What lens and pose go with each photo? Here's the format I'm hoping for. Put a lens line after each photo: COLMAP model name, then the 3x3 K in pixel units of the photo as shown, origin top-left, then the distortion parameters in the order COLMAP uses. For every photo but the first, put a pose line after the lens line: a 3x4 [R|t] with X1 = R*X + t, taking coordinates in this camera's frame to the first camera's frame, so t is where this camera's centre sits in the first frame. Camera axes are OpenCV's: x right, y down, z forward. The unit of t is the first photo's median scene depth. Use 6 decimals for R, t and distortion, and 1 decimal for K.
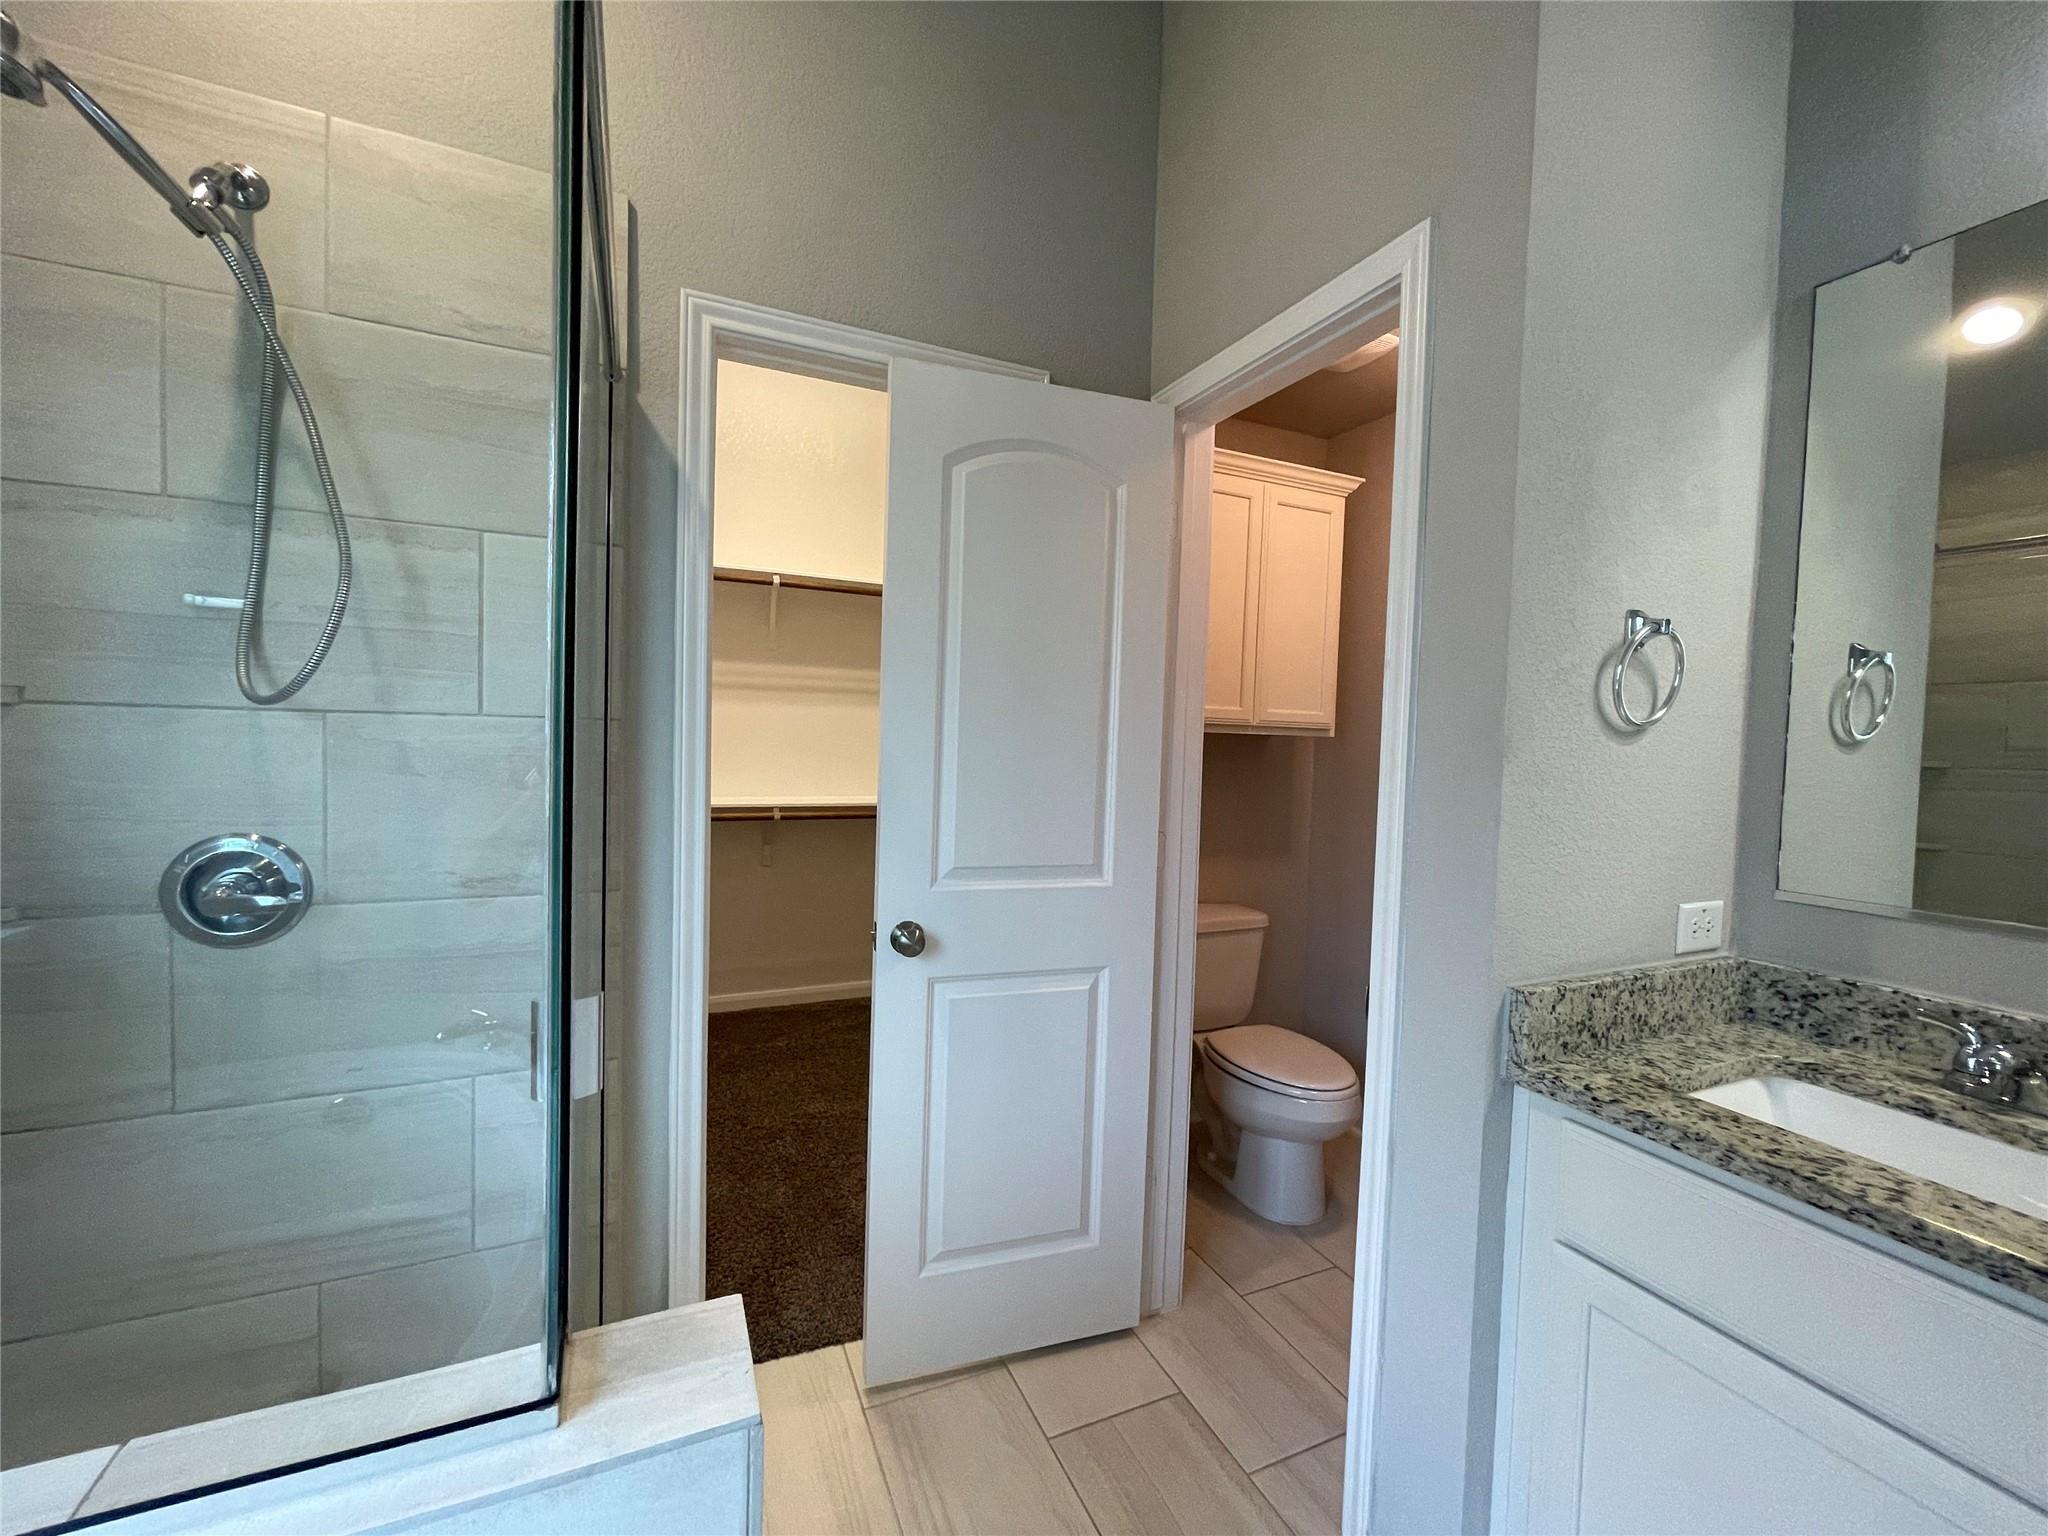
lens RADIAL K [[829.9, 0, 1028.7], [0, 829.9, 768.0], [0, 0, 1]] dist [0.001349, 0.000431]
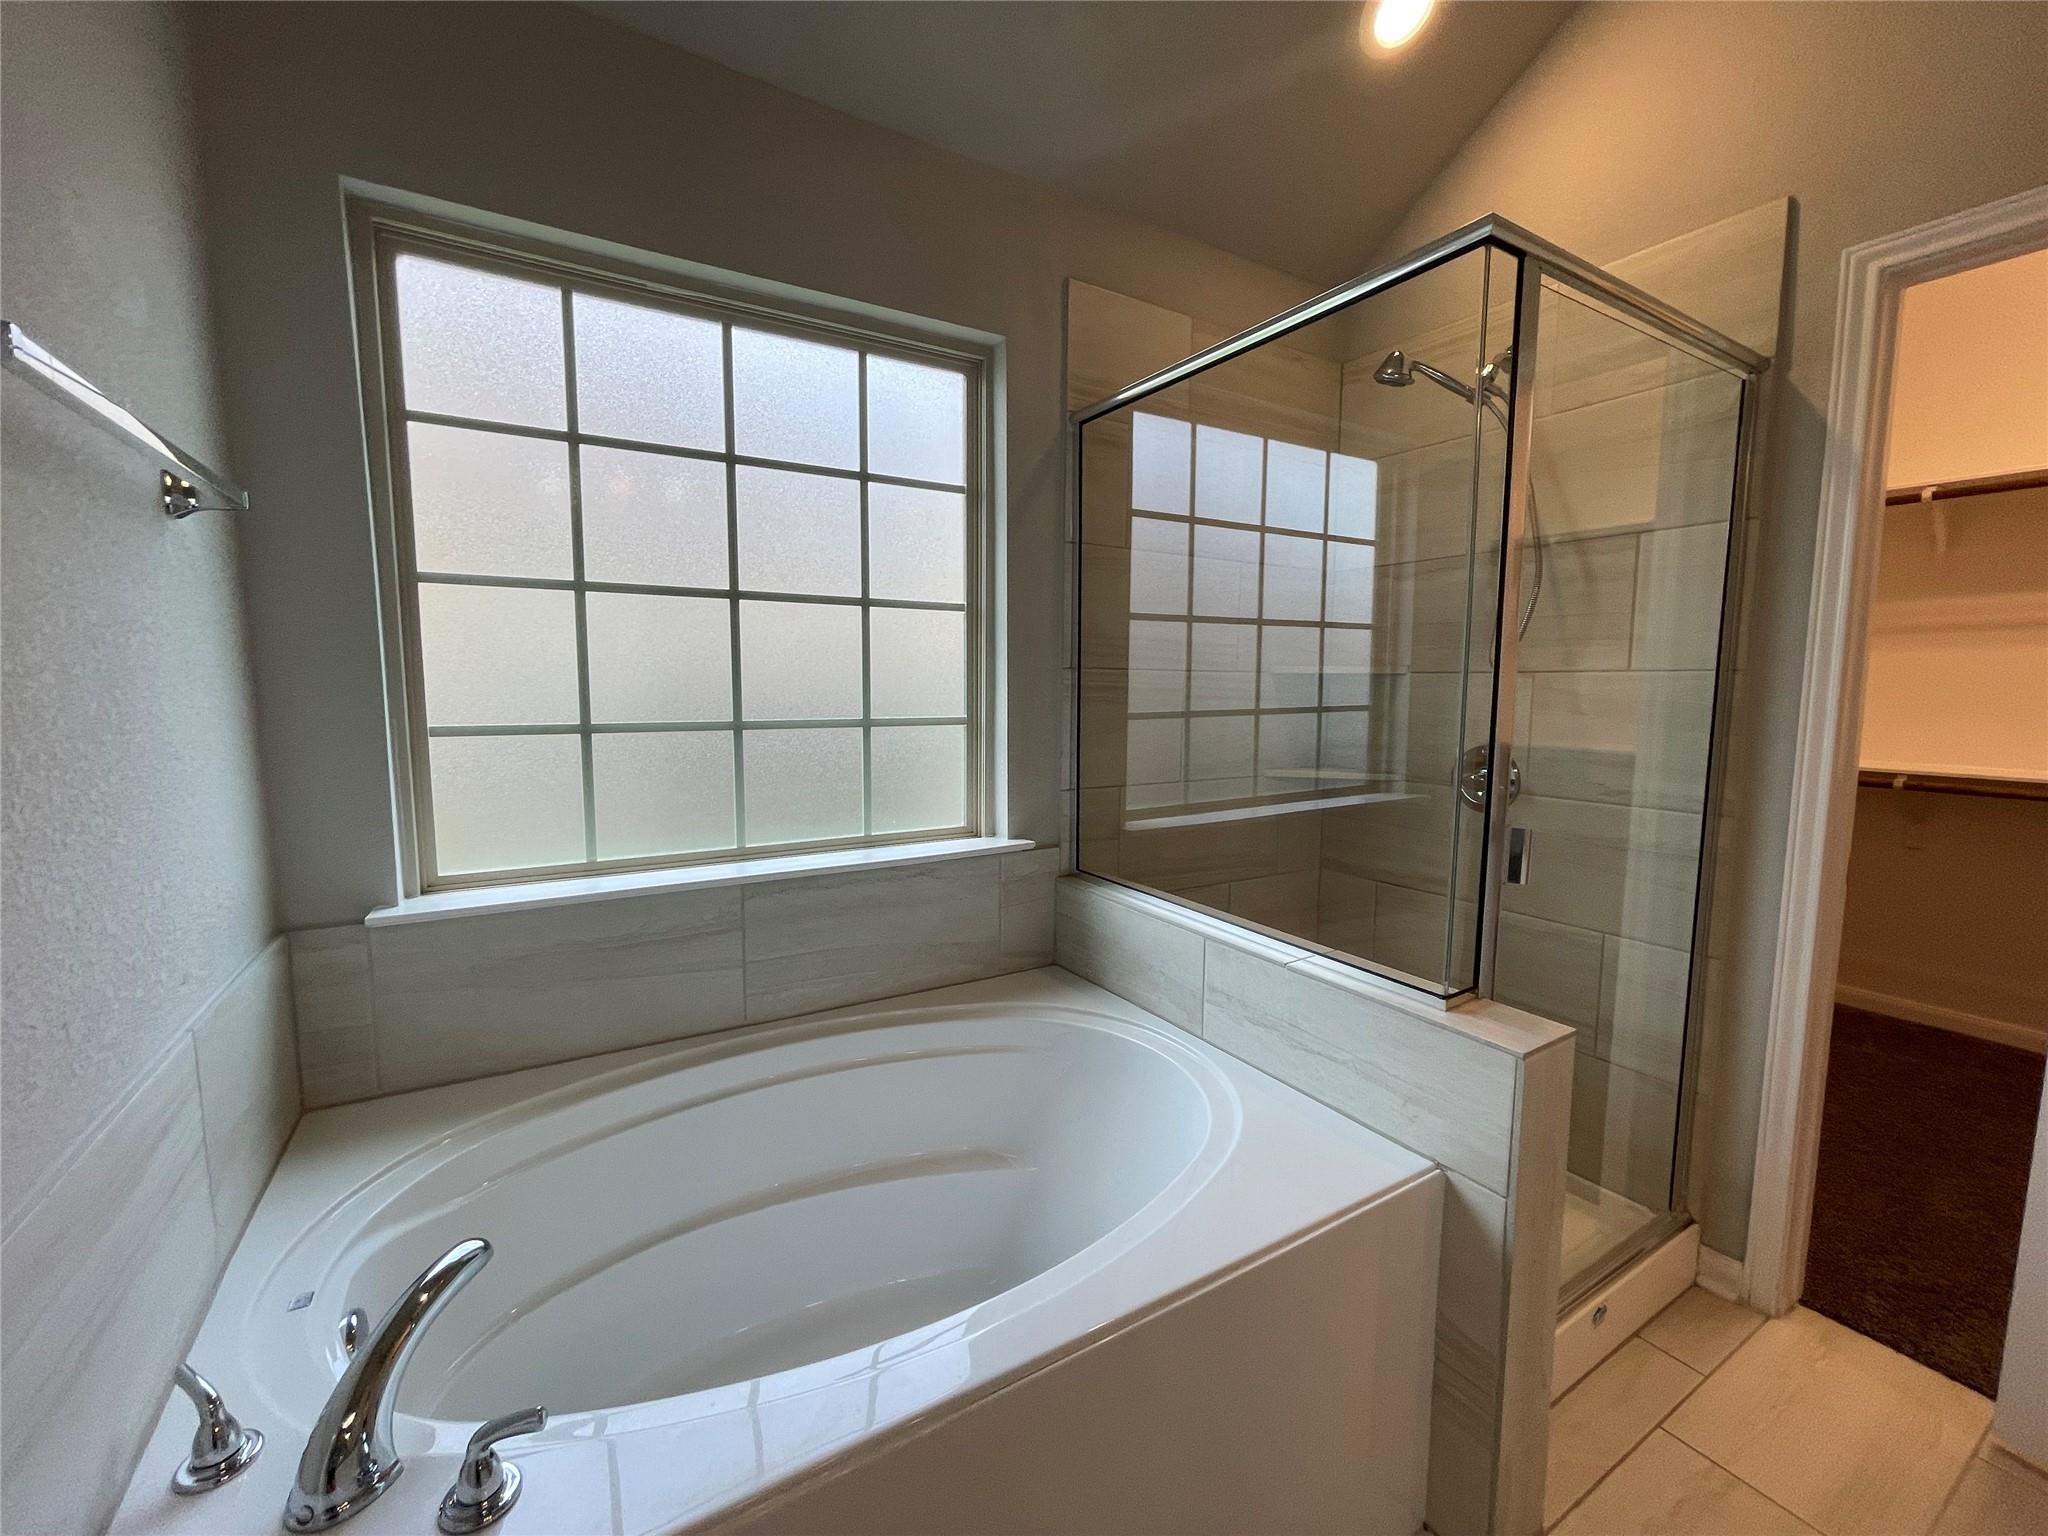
lens RADIAL K [[838.0, 0, 1024.0], [0, 838.0, 768.0], [0, 0, 1]] dist [-0.000022, 0.000350]
pose [[0.123583, 0.074198, -0.989556, 0.599631], [-0.035542, 0.996892, 0.070309, 0.034349], [0.991697, 0.026481, 0.125836, -0.146910]]
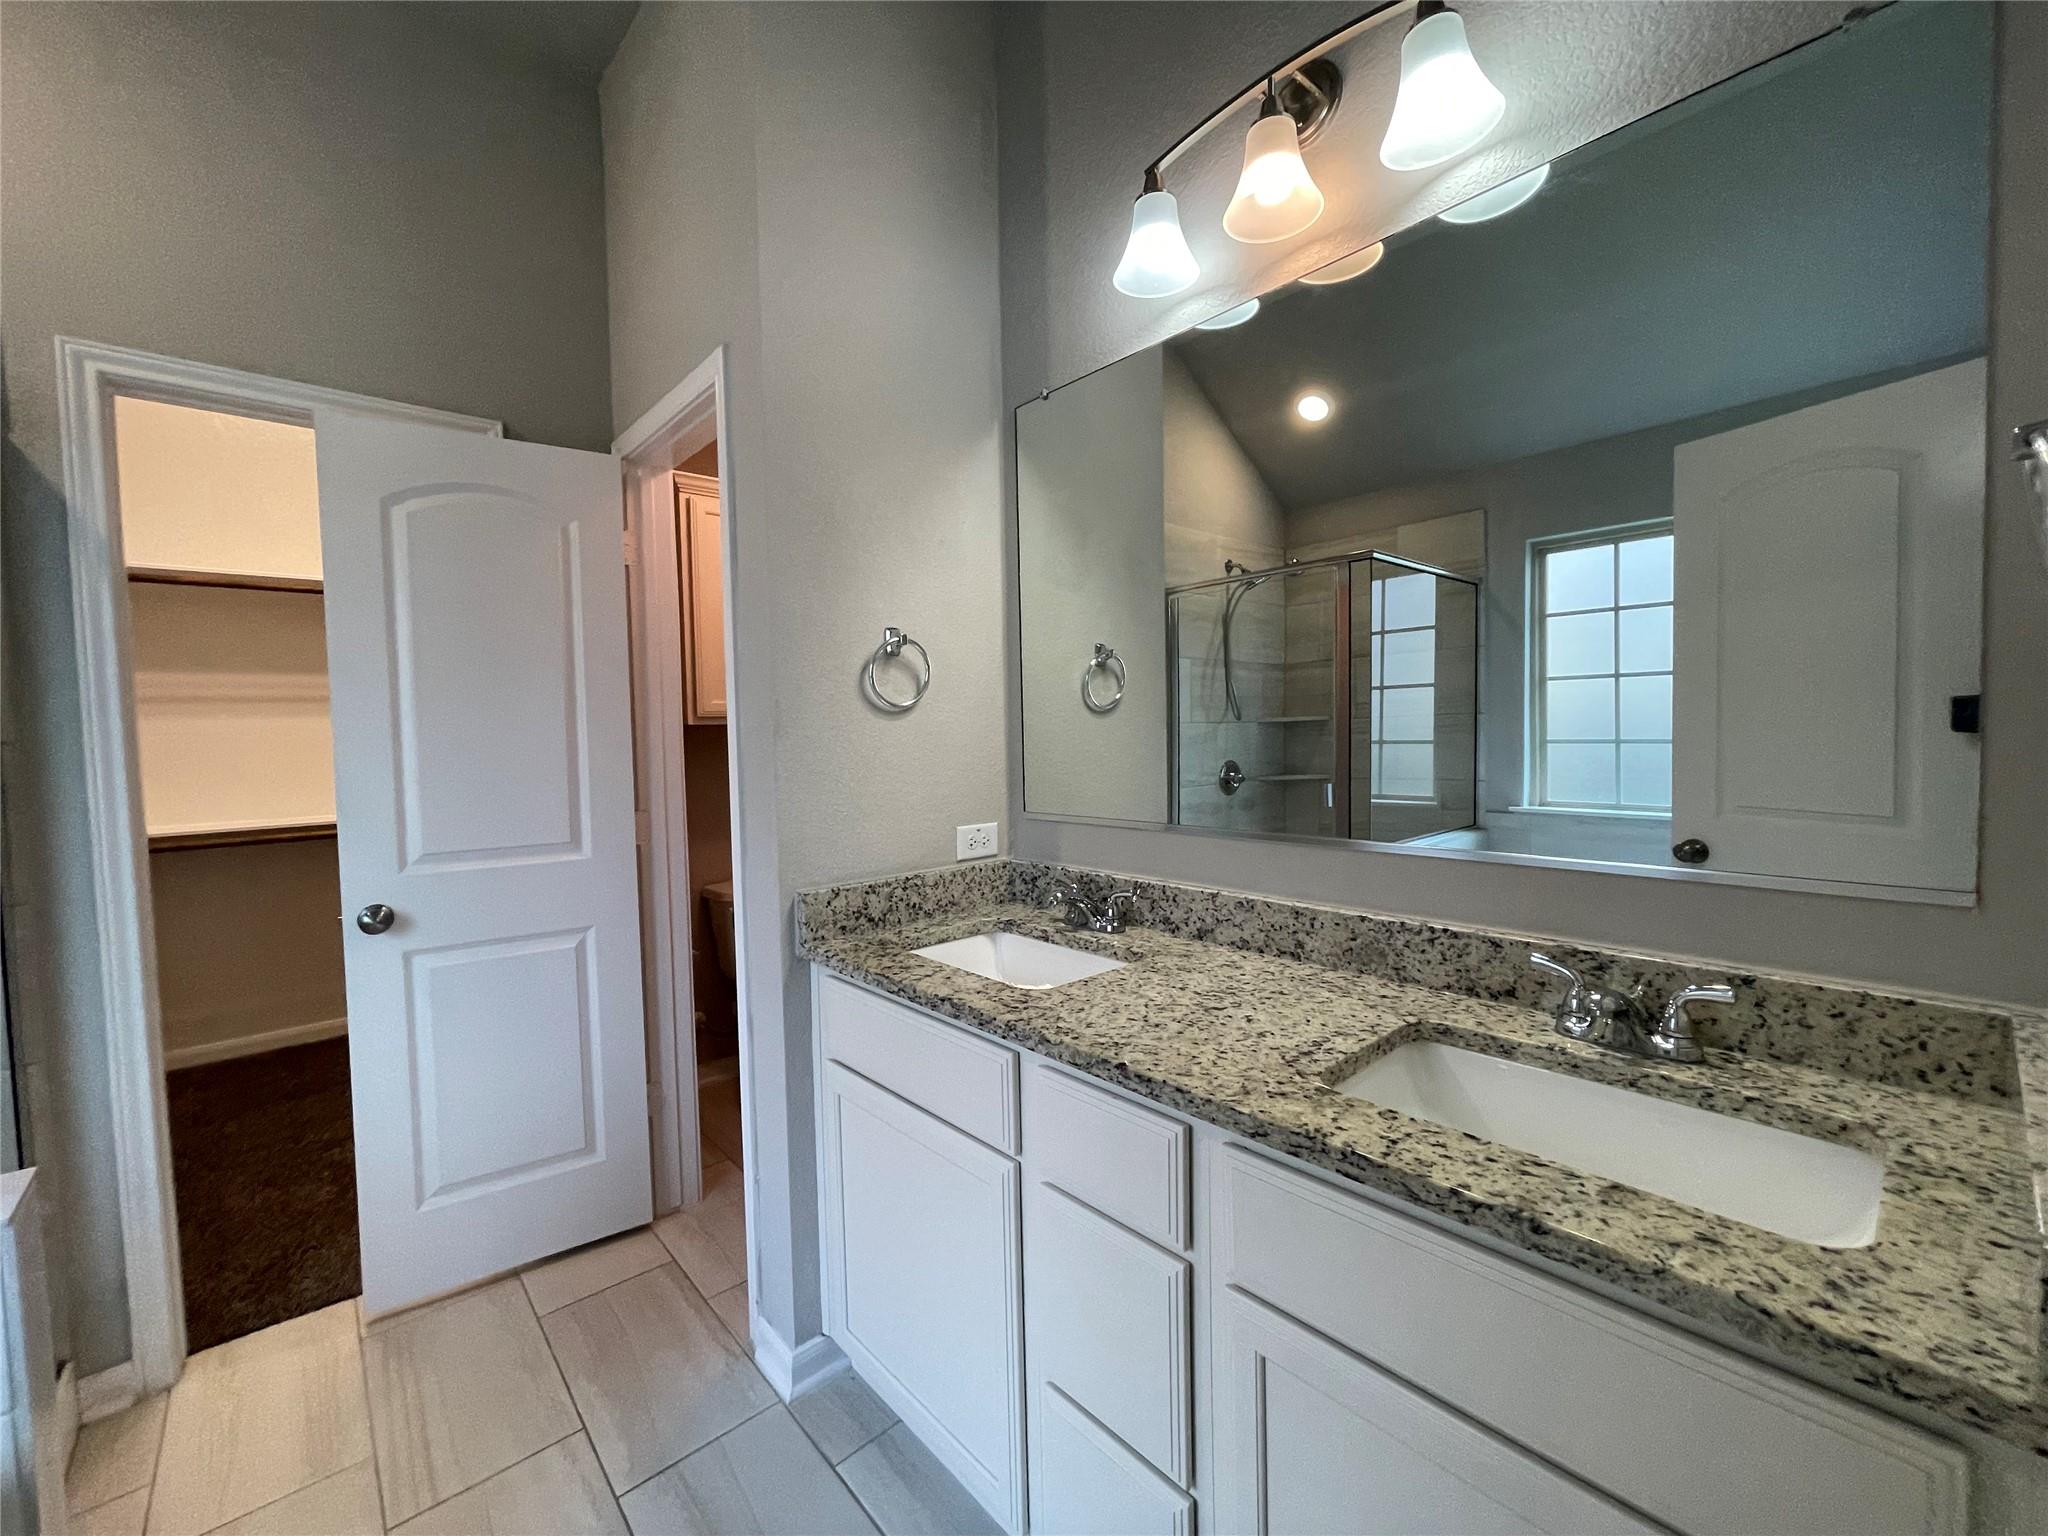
lens RADIAL K [[830.8, 0, 1021.9], [0, 830.8, 764.2], [0, 0, 1]] dist [-0.002832, 0.000593]
pose [[0.953529, -0.065873, 0.294012, 0.458948], [0.063492, 0.997826, 0.017647, 0.034860], [-0.294536, 0.001841, 0.955639, -0.419025]]
